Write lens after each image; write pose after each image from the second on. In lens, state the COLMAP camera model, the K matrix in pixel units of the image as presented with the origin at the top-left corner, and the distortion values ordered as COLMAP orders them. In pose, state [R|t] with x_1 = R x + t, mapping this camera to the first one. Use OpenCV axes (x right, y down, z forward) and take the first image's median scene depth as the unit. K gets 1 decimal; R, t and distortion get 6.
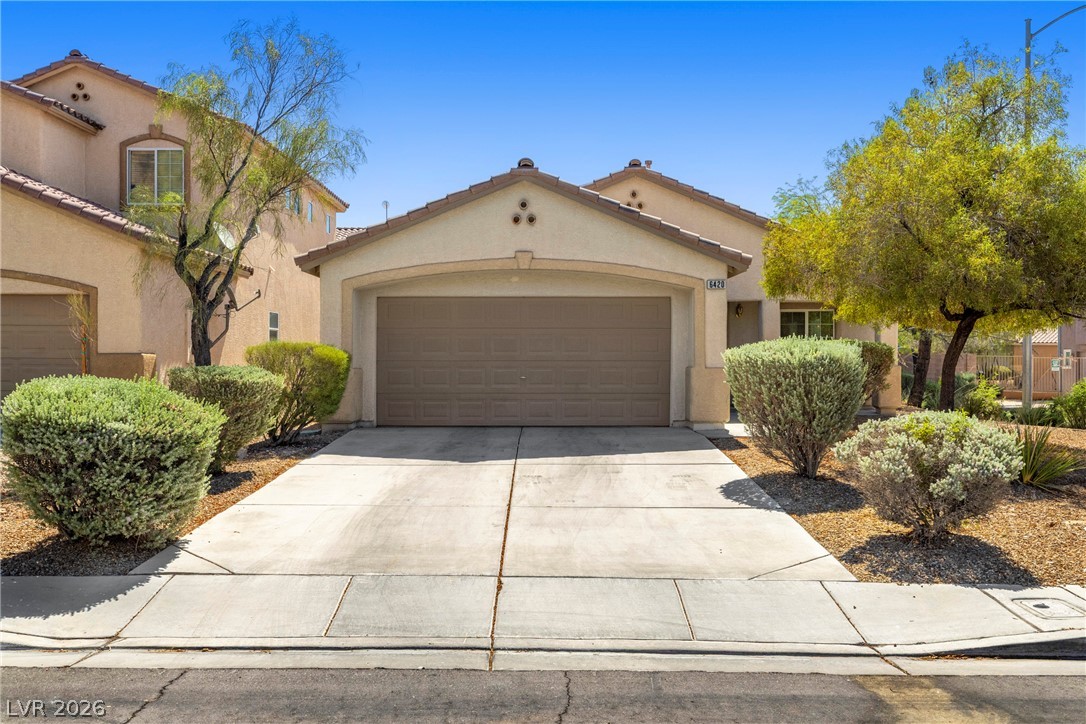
lens RADIAL K [[1023.2, 0, 540.9], [0, 1023.2, 360.7], [0, 0, 1]] dist [0.003988, 0.000000]
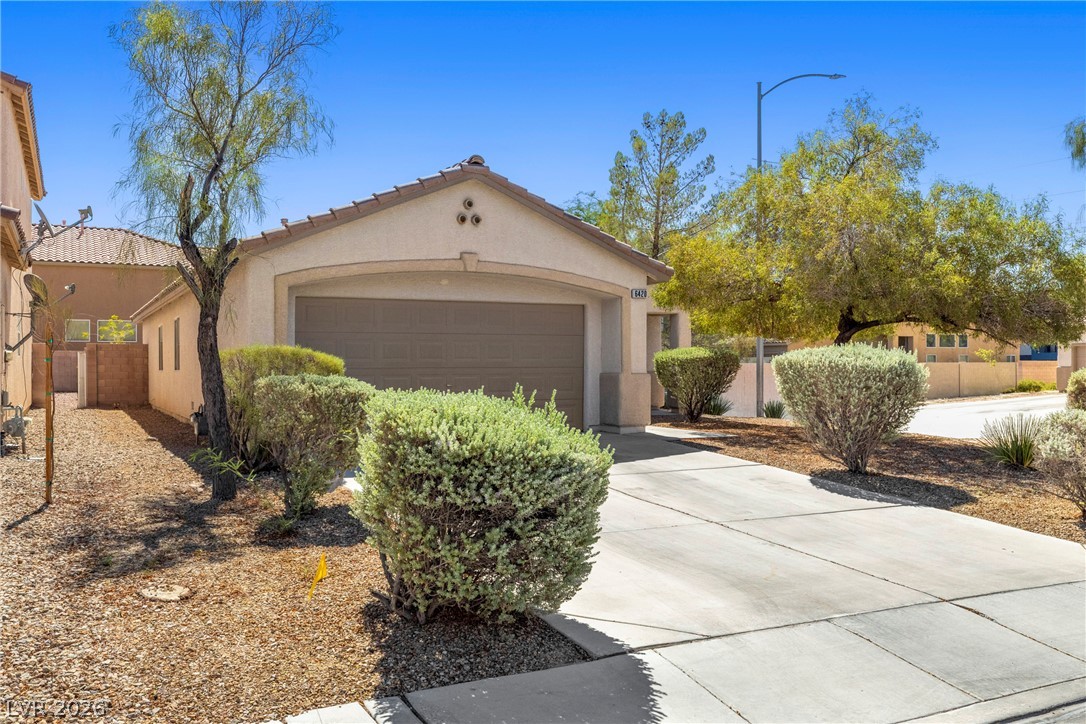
lens RADIAL K [[941.9, 0, 546.0], [0, 941.9, 362.6], [0, 0, 1]] dist [-0.021879, -0.018987]
pose [[0.887286, -0.003393, 0.461206, -0.357410], [0.005823, 0.999976, -0.003846, -0.001002], [-0.461182, 0.006098, 0.887285, 0.190703]]
